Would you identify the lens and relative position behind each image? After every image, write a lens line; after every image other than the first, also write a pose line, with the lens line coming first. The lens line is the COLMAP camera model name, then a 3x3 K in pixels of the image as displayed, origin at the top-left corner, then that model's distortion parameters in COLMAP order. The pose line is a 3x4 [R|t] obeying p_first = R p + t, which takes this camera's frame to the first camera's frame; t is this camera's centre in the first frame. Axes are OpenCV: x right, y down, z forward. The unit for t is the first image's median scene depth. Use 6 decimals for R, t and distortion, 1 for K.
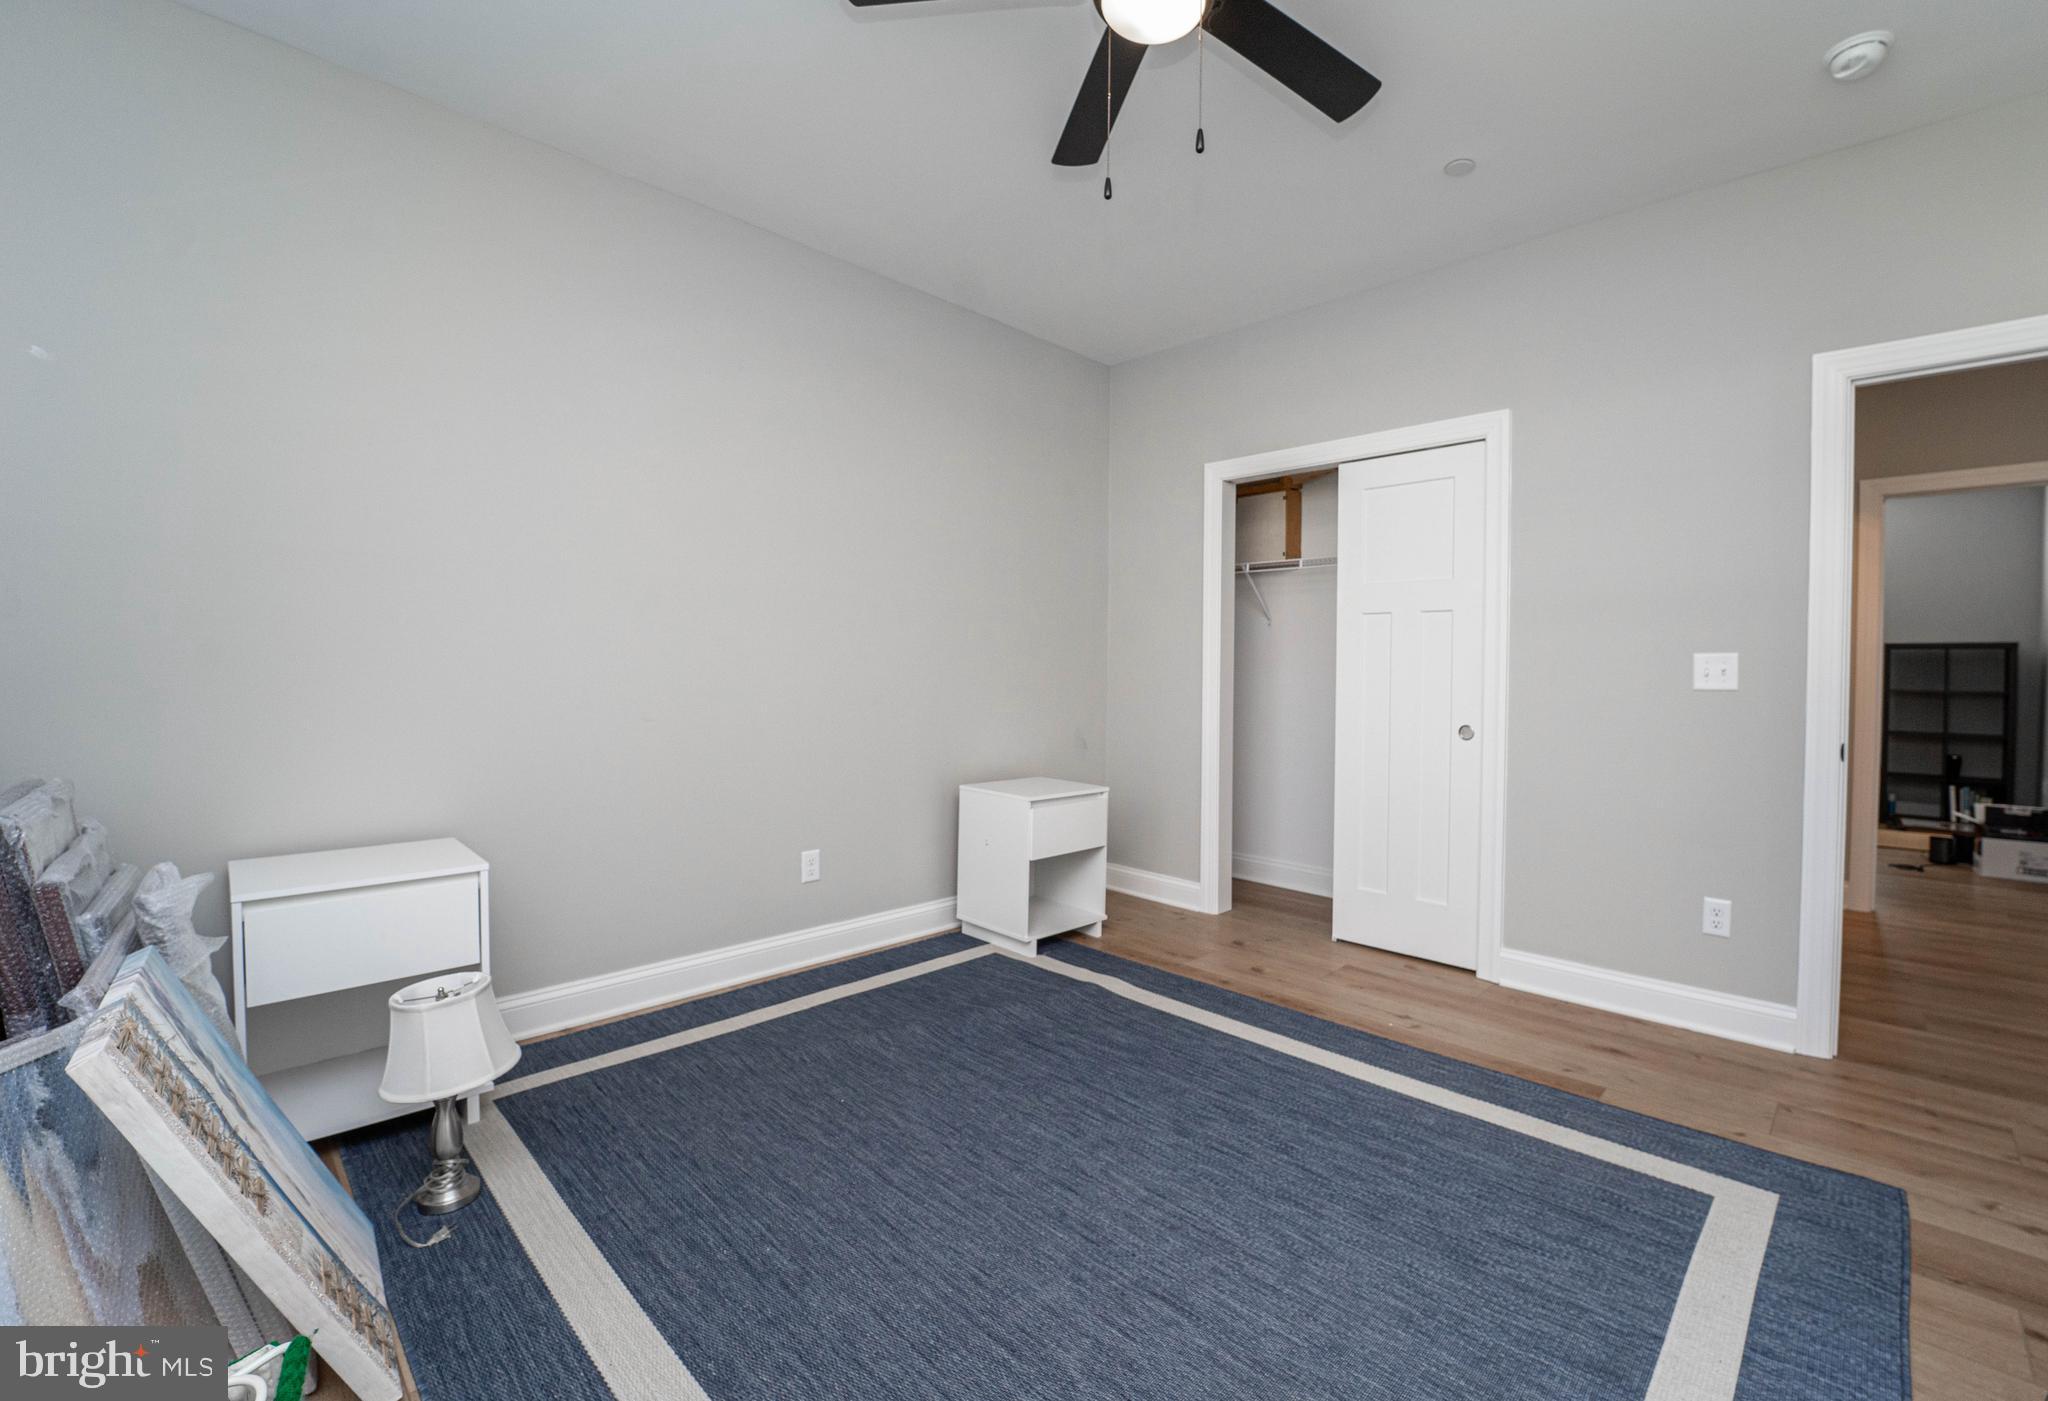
lens RADIAL K [[948.5, 0, 1017.9], [0, 948.5, 691.8], [0, 0, 1]] dist [-0.000037, -0.000387]
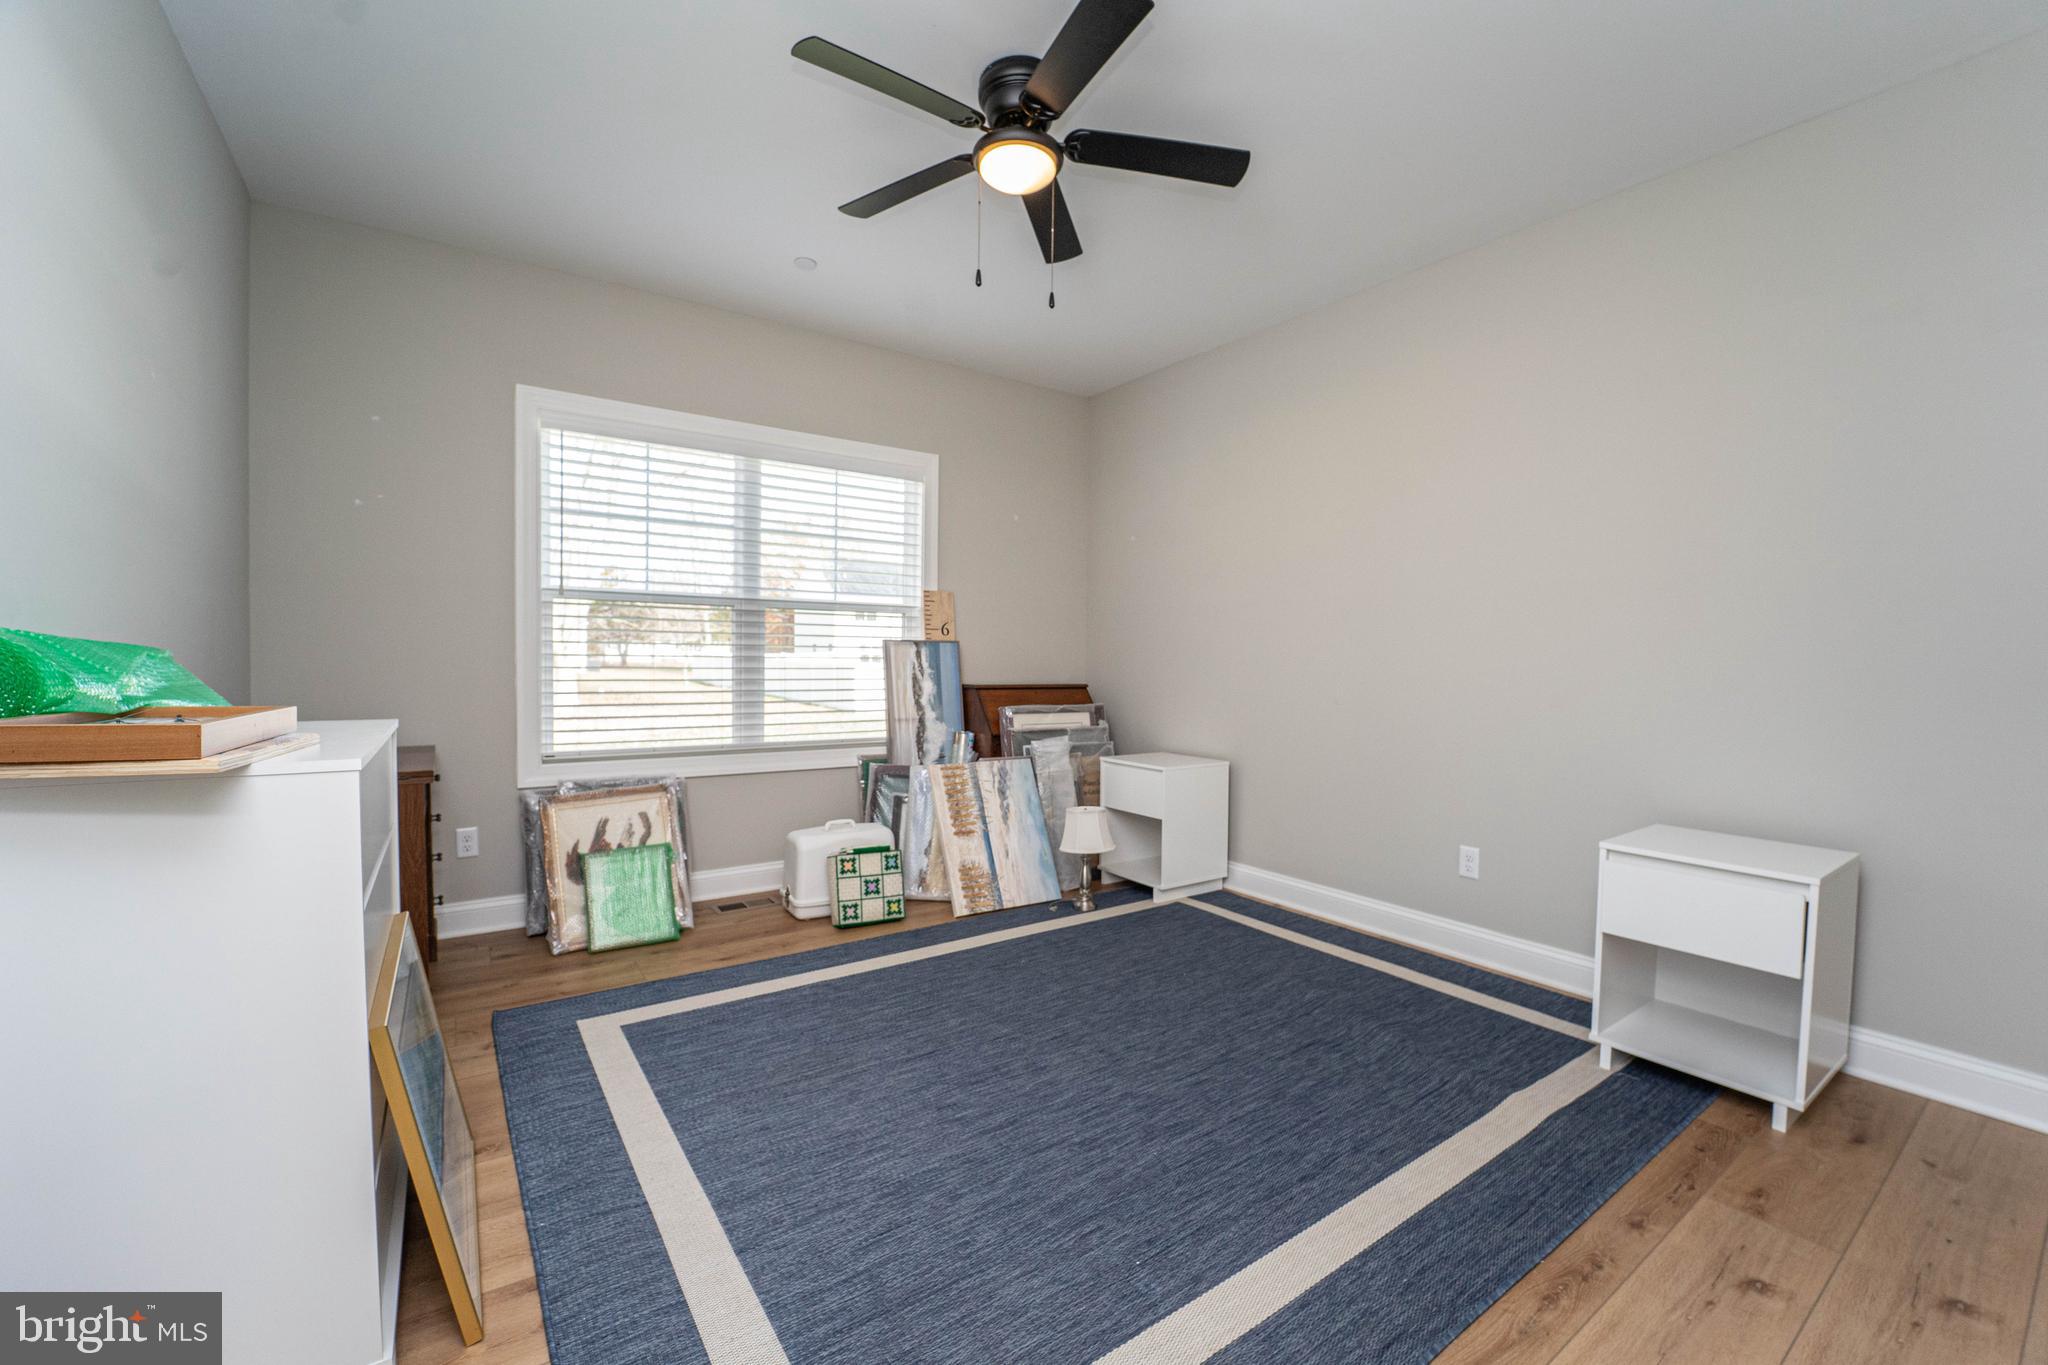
lens RADIAL K [[819.2, 0, 1018.0], [0, 819.2, 679.4], [0, 0, 1]] dist [-0.000271, -0.000114]
pose [[-0.227297, -0.001460, -0.973824, 0.802737], [-0.036133, 0.999323, 0.006935, 0.001467], [0.973155, 0.036764, -0.227196, 0.791704]]
